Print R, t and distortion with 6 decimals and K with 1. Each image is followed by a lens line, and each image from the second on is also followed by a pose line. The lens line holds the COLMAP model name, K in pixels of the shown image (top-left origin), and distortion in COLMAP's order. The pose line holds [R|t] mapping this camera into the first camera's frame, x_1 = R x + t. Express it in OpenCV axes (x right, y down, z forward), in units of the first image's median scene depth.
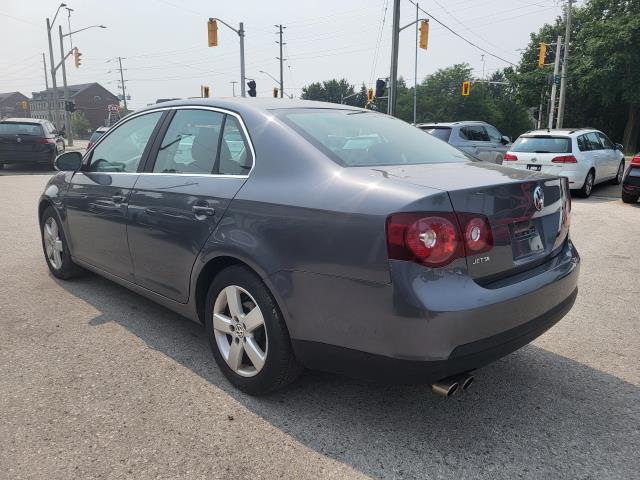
lens RADIAL K [[483.3, 0, 317.5], [0, 483.3, 242.0], [0, 0, 1]] dist [0.052705, -0.039955]
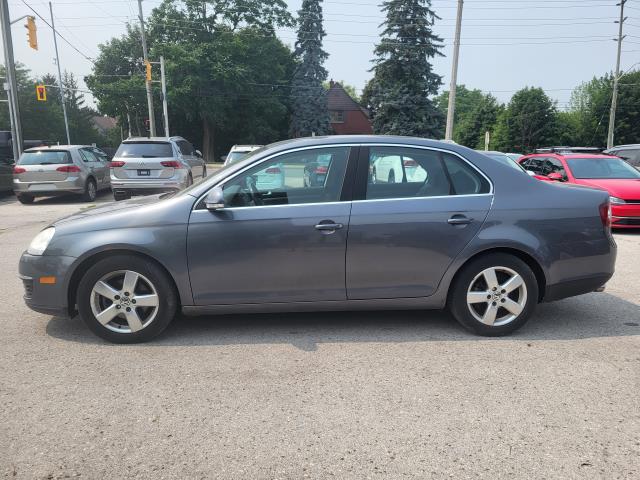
lens RADIAL K [[483.3, 0, 327.2], [0, 483.3, 241.7], [0, 0, 1]] dist [0.052705, -0.039955]
pose [[0.647646, -0.145327, 0.747954, -0.971148], [0.157355, 0.985991, 0.055325, -0.091402], [-0.745516, 0.081863, 0.661441, 0.228895]]
